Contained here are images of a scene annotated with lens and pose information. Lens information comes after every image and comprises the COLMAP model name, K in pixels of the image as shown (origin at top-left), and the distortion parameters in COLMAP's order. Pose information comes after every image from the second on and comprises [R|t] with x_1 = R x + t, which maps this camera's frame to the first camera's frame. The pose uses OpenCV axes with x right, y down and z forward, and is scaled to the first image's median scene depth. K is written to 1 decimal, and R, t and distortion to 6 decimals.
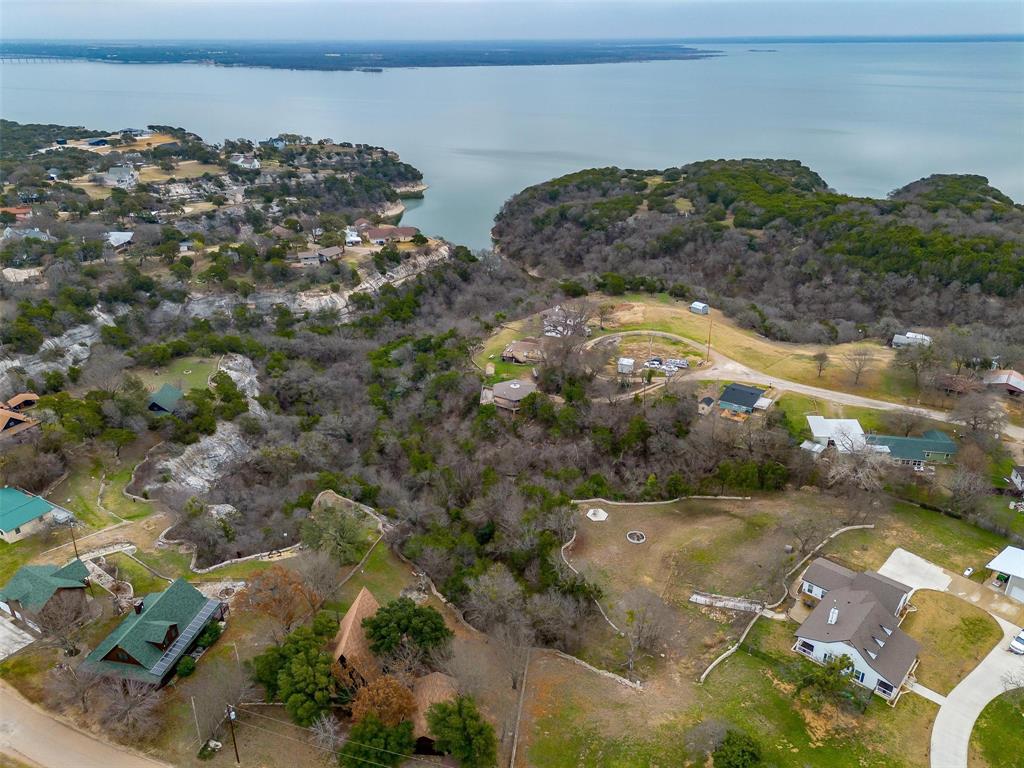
lens RADIAL K [[739.8, 0, 517.1], [0, 739.8, 386.0], [0, 0, 1]] dist [0.062746, -0.047830]
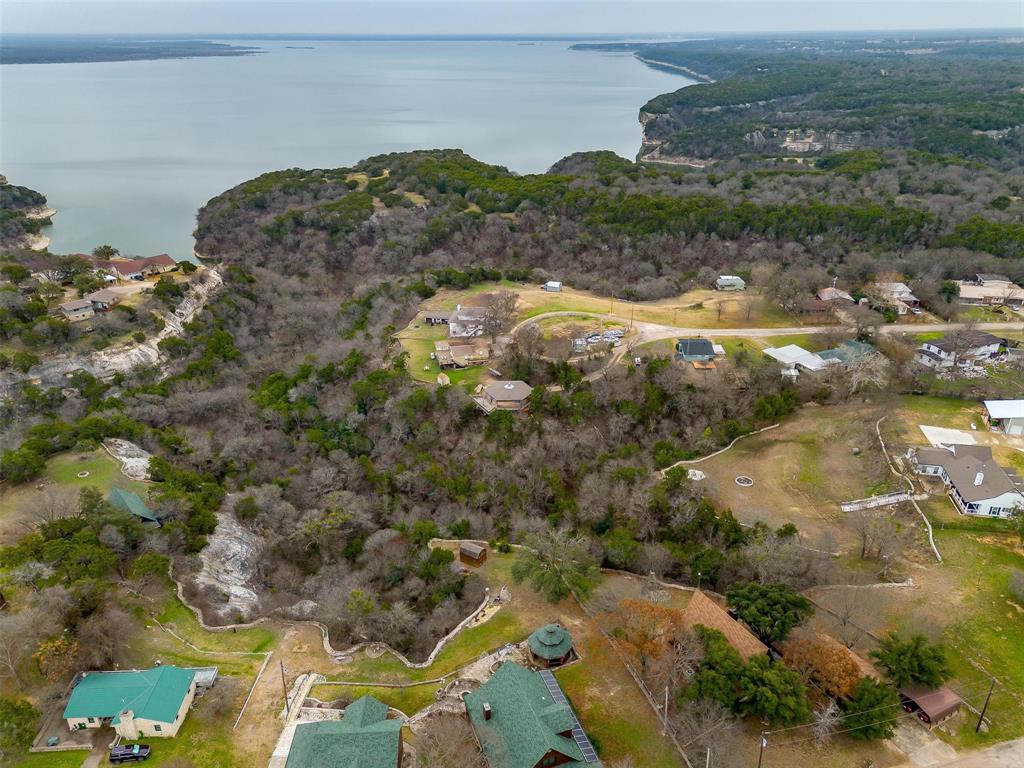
lens RADIAL K [[739.8, 0, 516.7], [0, 739.8, 381.6], [0, 0, 1]] dist [0.062746, -0.047830]
pose [[0.846337, -0.226127, 0.482265, -0.291794], [0.226703, 0.972234, 0.058021, -0.038247], [-0.481995, 0.060225, 0.874102, 0.085562]]
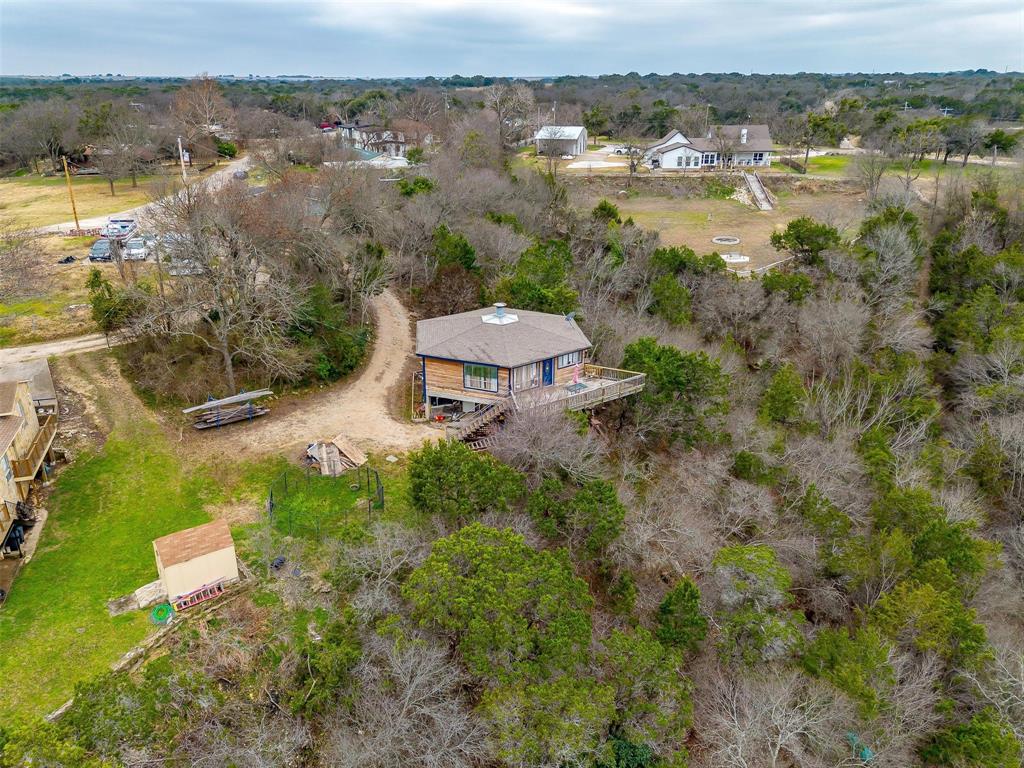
lens RADIAL K [[739.8, 0, 506.4], [0, 739.8, 384.1], [0, 0, 1]] dist [0.062746, -0.047830]
pose [[-0.620282, -0.290941, 0.728426, -0.125593], [0.333452, 0.742763, 0.580614, -0.083658], [-0.709972, 0.603039, -0.363707, 0.692815]]
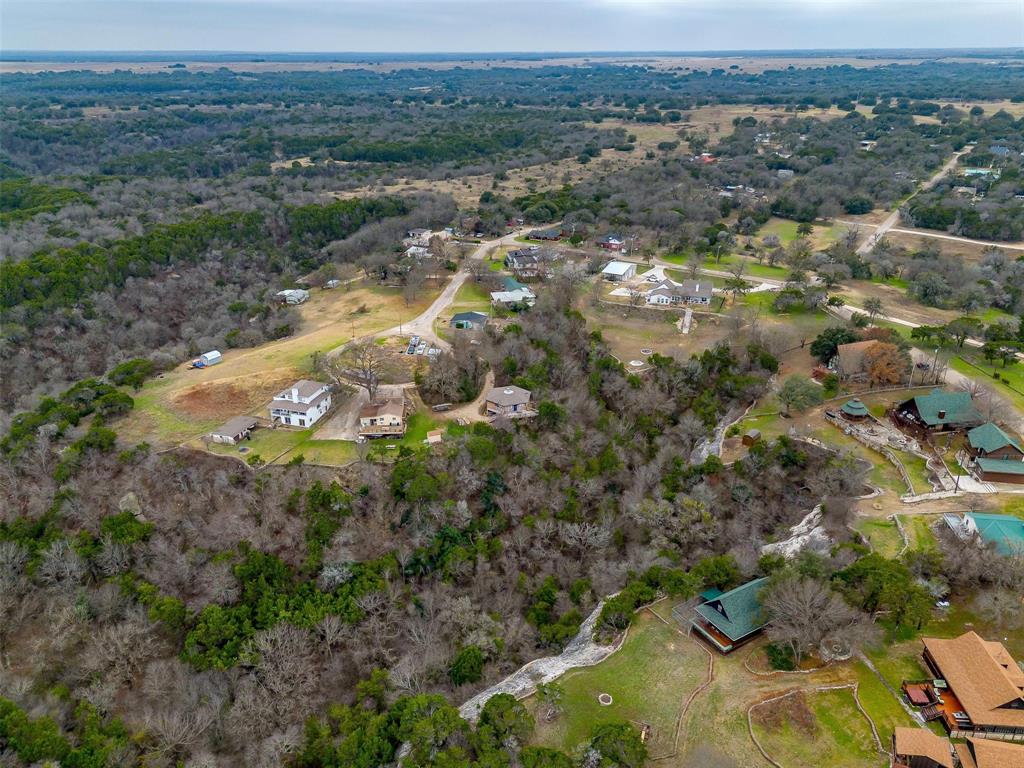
lens RADIAL K [[739.8, 0, 498.6], [0, 739.8, 387.8], [0, 0, 1]] dist [0.062746, -0.047830]
pose [[-0.366611, -0.377858, 0.850188, -0.539495], [0.395507, 0.763837, 0.510027, -0.331454], [-0.842122, 0.523237, -0.130586, 0.714554]]
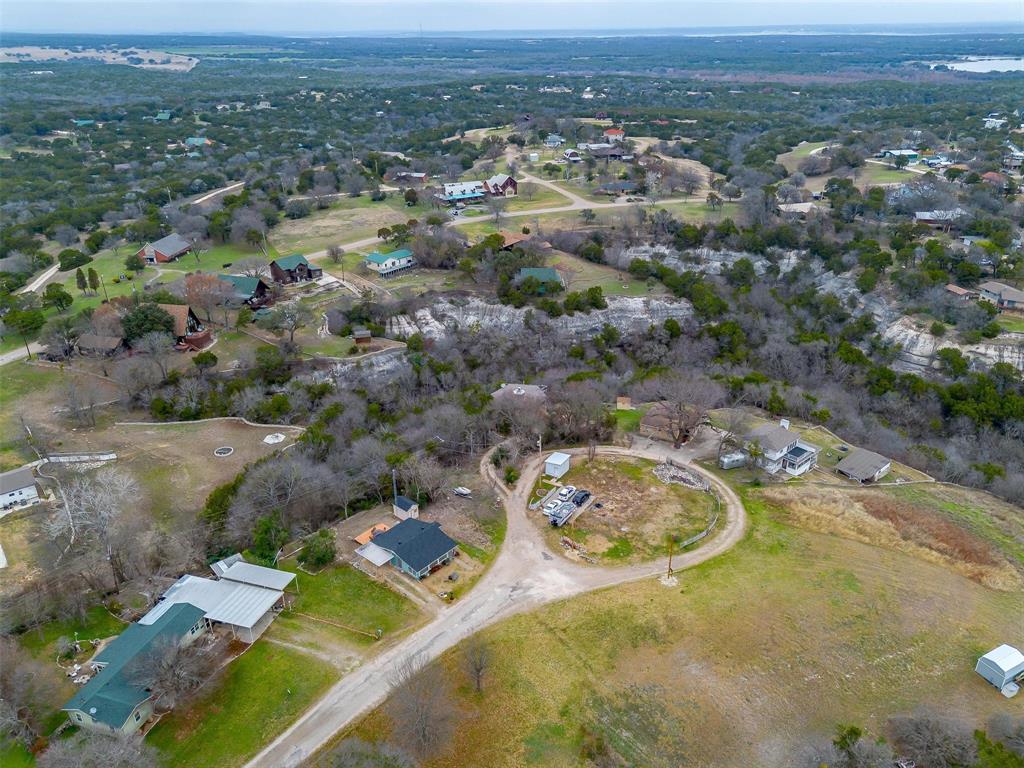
lens RADIAL K [[739.8, 0, 516.6], [0, 739.8, 387.7], [0, 0, 1]] dist [0.062746, -0.047830]
pose [[-0.137821, 0.436736, -0.888970, 0.467706], [-0.410858, 0.791462, 0.452530, -0.241174], [0.901222, 0.427608, 0.070356, 0.585301]]
